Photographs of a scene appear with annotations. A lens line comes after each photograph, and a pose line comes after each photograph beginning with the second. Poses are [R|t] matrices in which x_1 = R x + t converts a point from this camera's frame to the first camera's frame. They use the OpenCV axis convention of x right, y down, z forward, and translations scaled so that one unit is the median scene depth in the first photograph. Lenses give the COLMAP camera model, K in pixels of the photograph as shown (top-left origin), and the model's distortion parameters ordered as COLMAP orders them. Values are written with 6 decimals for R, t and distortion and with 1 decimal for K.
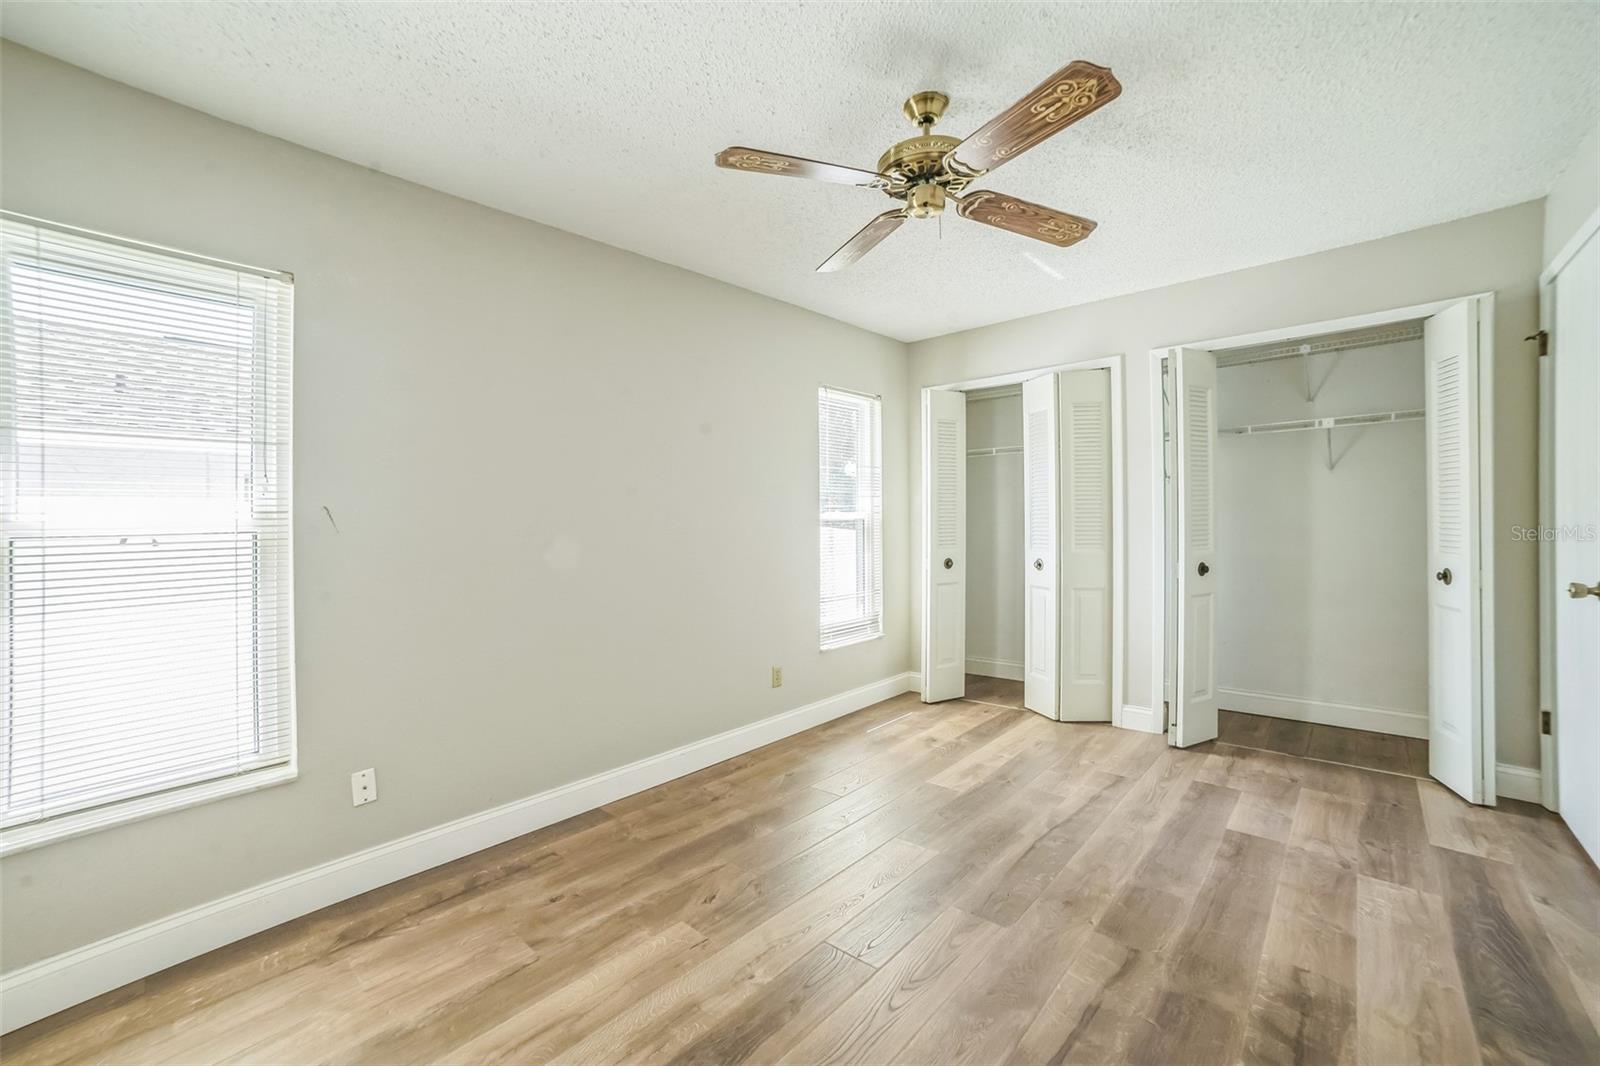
lens RADIAL K [[638.9, 0, 785.7], [0, 638.9, 549.5], [0, 0, 1]] dist [0.000666, 0.000654]
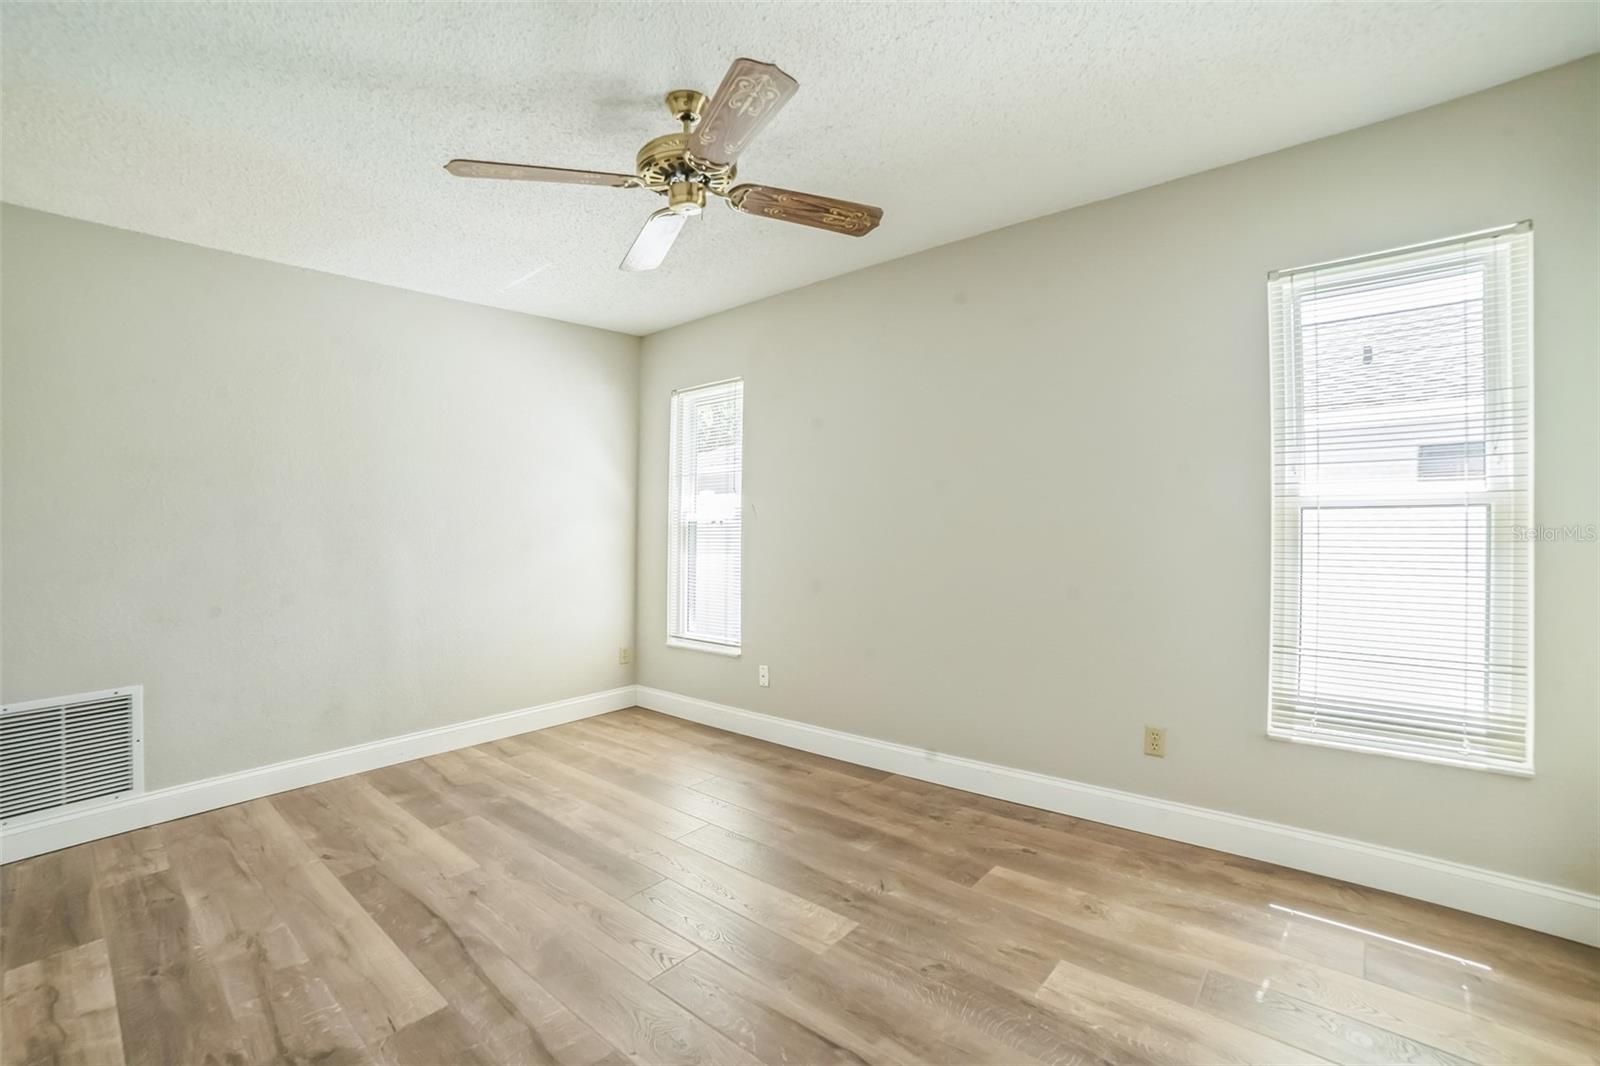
lens RADIAL K [[664.6, 0, 790.1], [0, 664.6, 526.1], [0, 0, 1]] dist [-0.063313, 0.025286]
pose [[0.101870, 0.022244, -0.994549, 0.828380], [-0.038435, 0.999092, 0.018409, -0.033849], [0.994055, 0.036350, 0.102632, 0.720721]]
